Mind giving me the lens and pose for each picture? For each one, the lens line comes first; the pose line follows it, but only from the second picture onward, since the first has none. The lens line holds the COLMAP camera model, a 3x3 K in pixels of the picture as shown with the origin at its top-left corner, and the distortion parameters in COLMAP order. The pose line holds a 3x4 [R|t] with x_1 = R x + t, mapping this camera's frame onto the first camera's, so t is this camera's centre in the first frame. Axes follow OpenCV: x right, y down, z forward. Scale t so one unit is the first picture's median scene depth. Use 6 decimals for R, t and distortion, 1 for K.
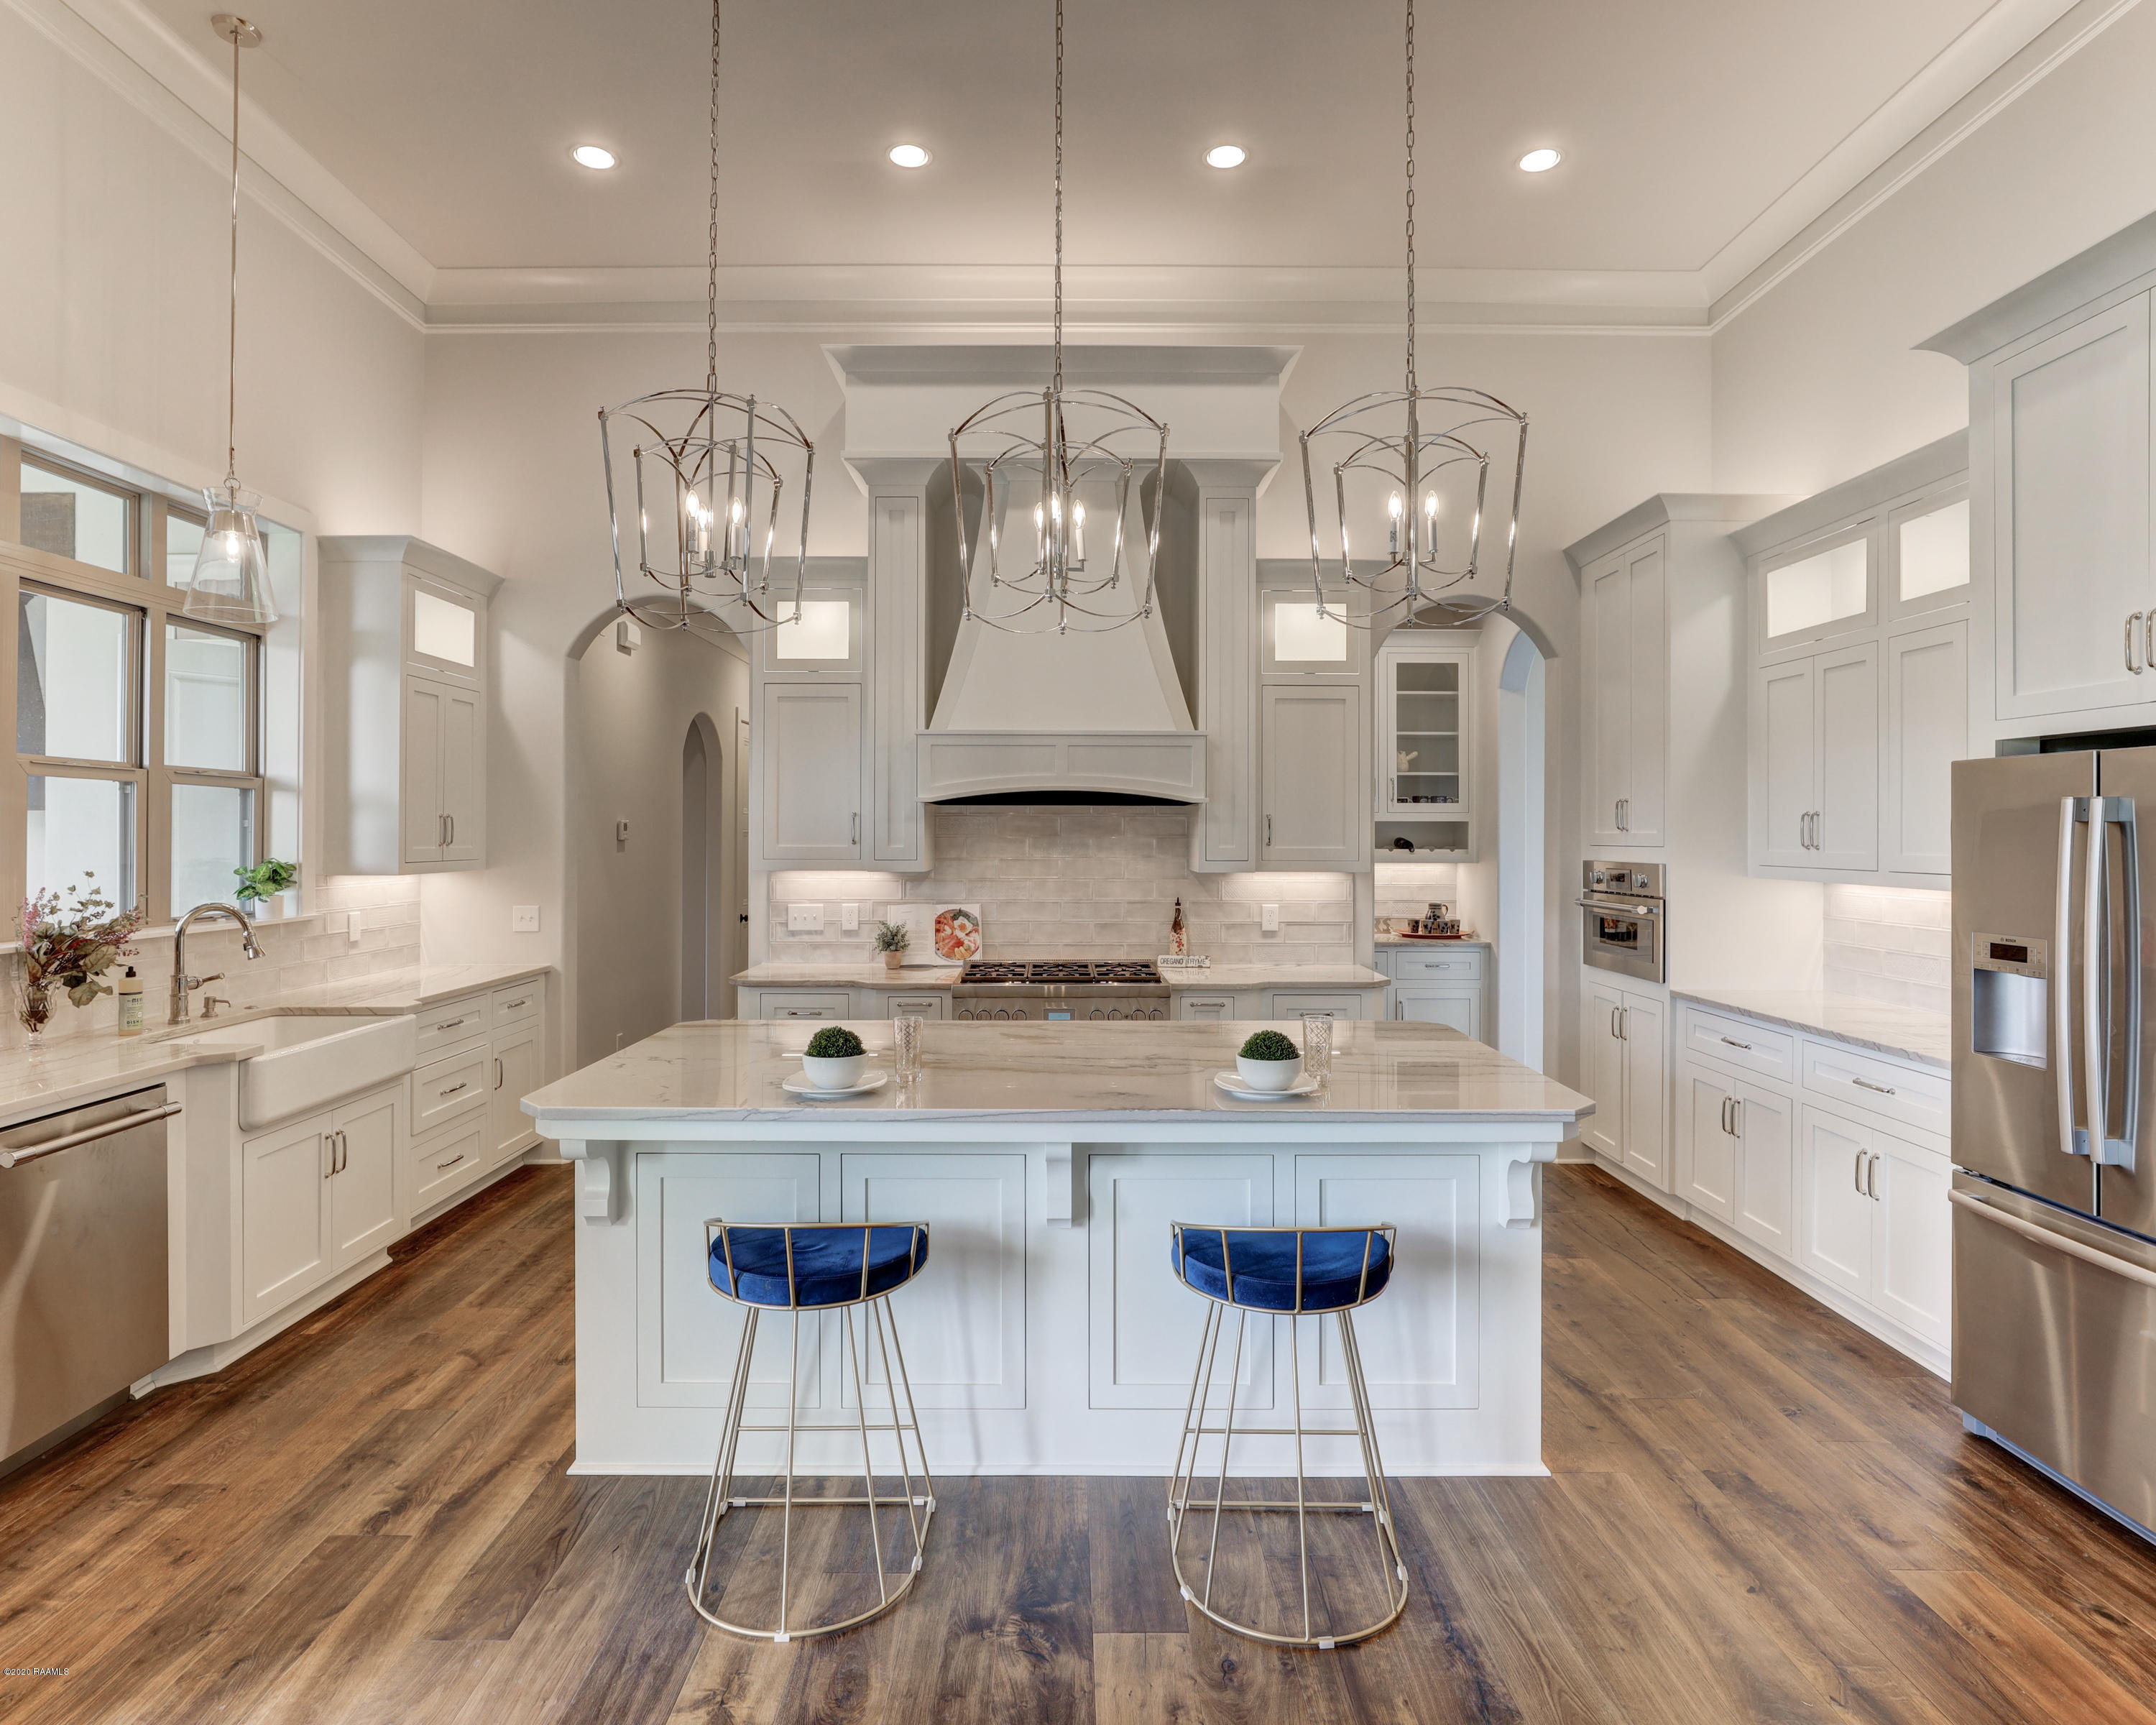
lens RADIAL K [[1277.5, 0, 1076.6], [0, 1277.5, 852.2], [0, 0, 1]] dist [-0.008202, 0.003023]
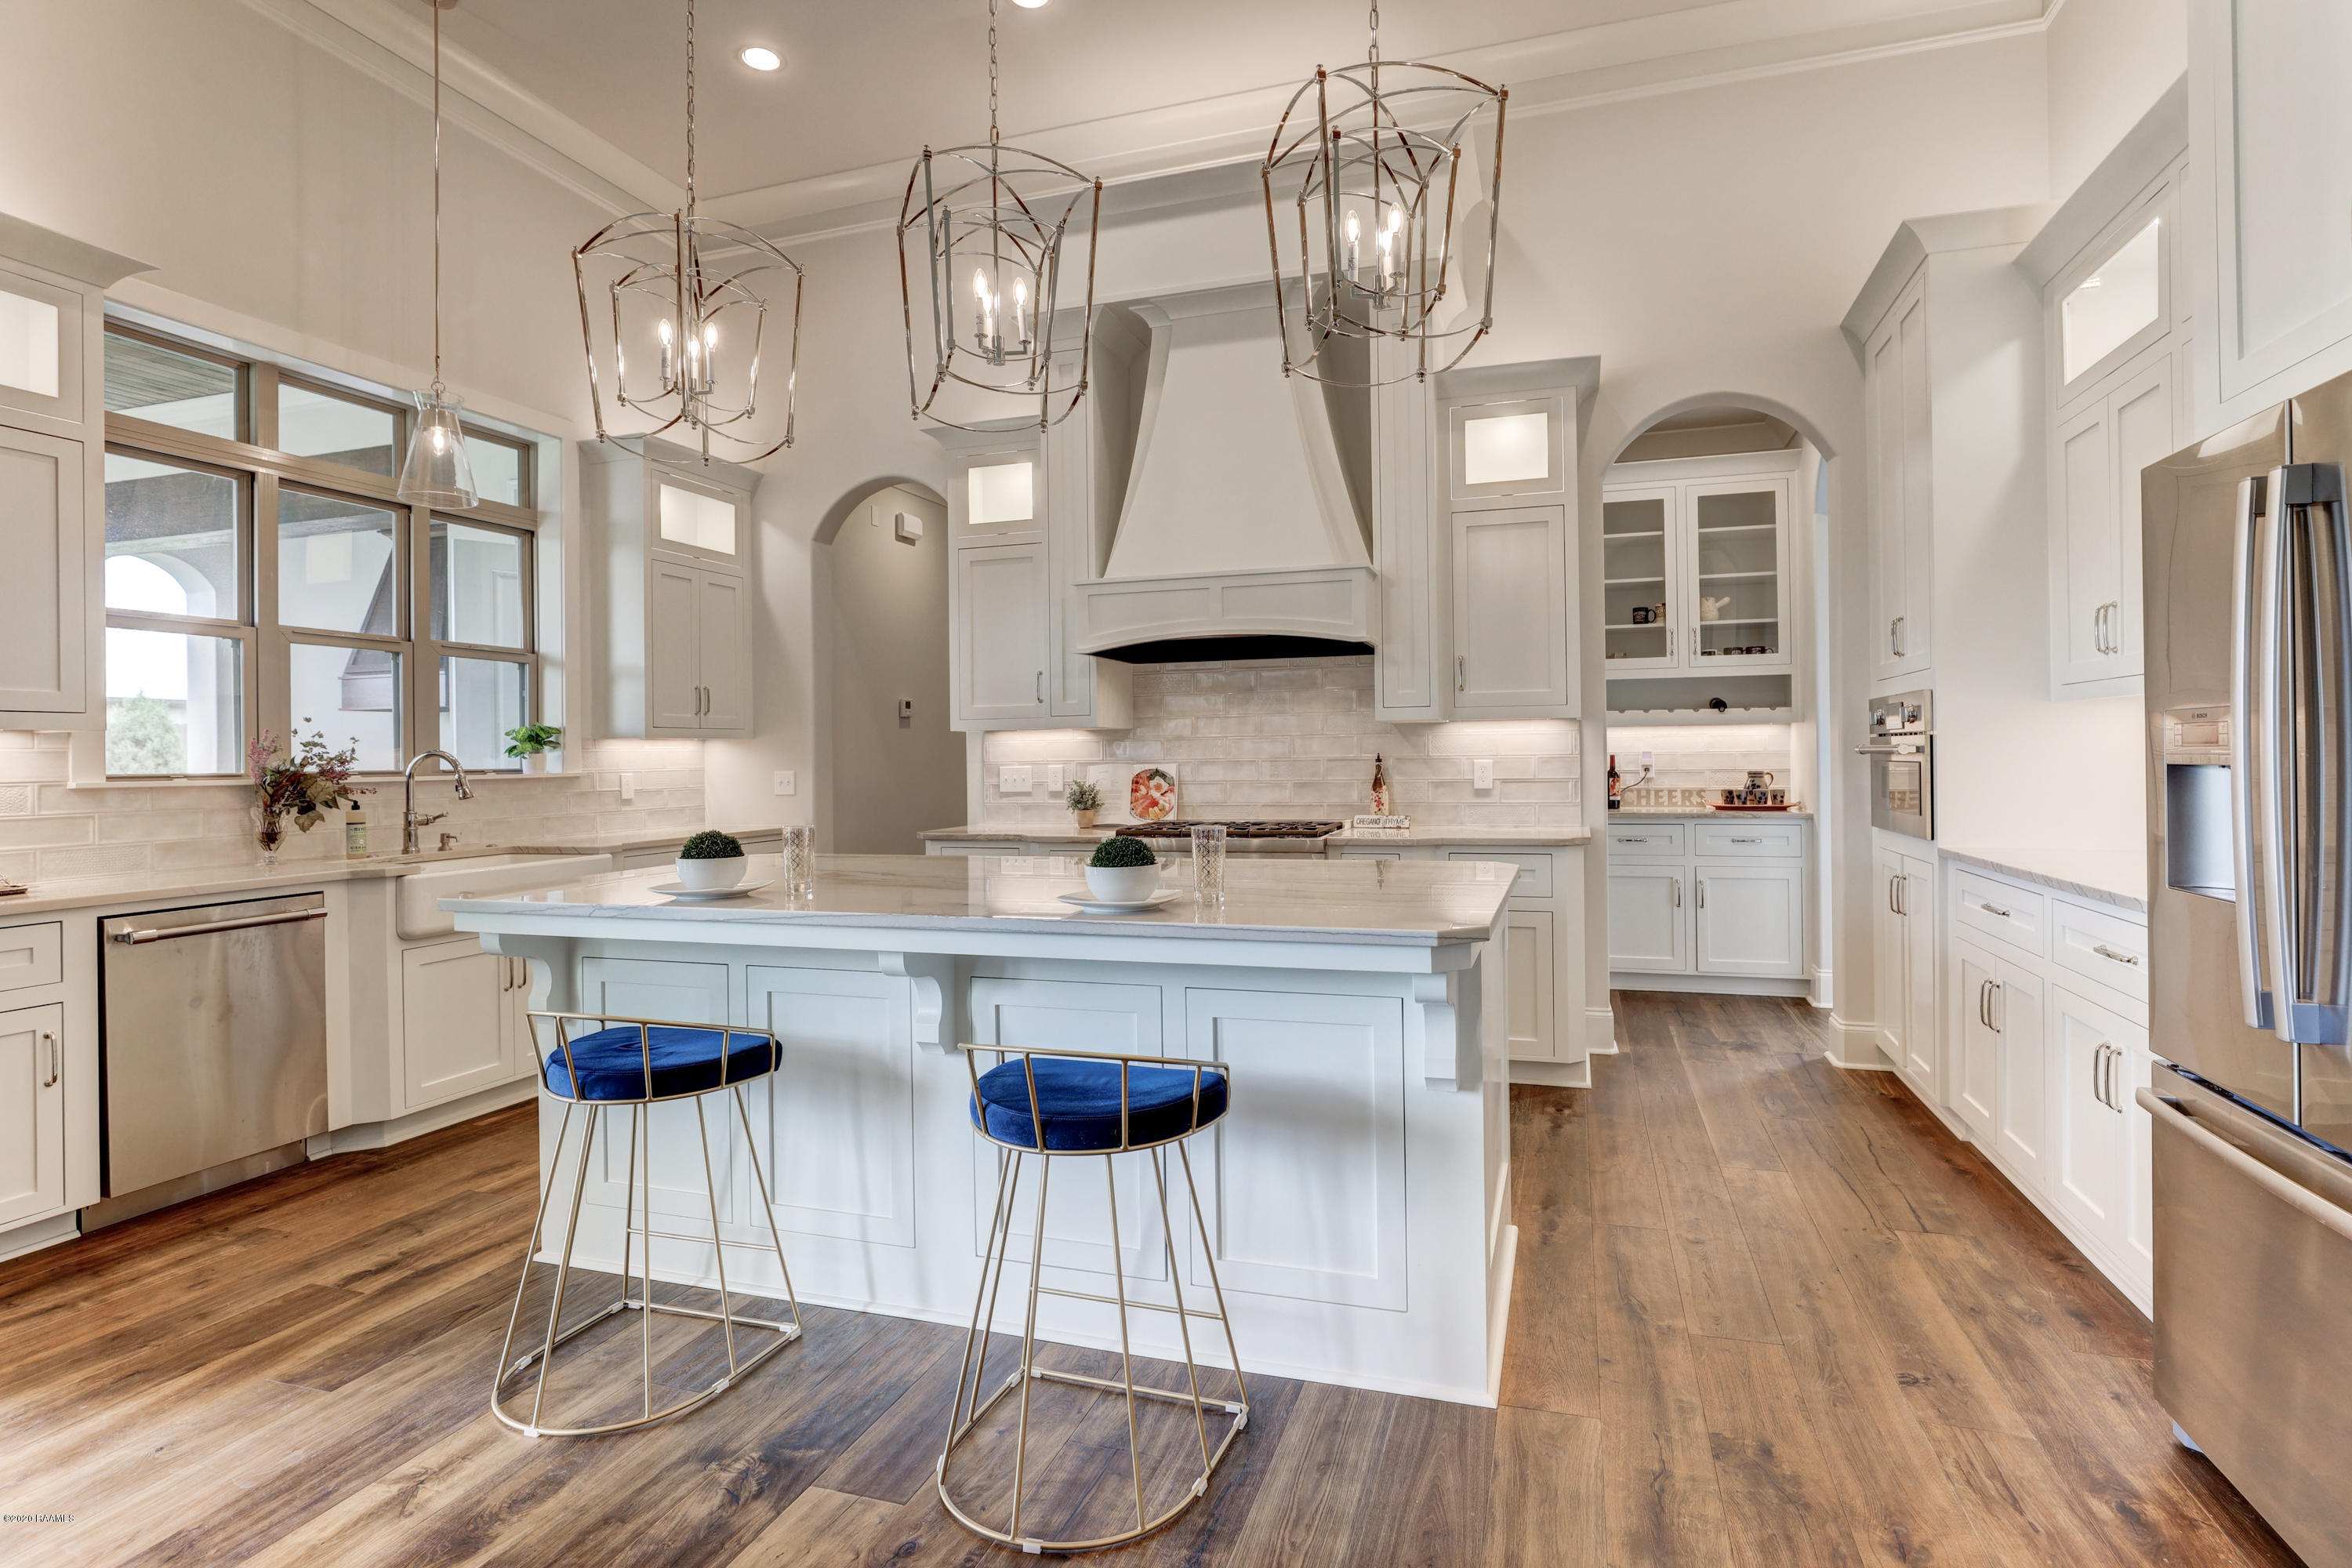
lens RADIAL K [[1223.7, 0, 1171.3], [0, 1223.7, 773.6], [0, 0, 1]] dist [-0.010759, 0.000783]
pose [[0.947255, -0.010885, -0.320297, 0.269296], [0.011494, 0.999934, 0.000013, 0.059022], [0.320276, -0.003694, 0.947317, 0.138700]]
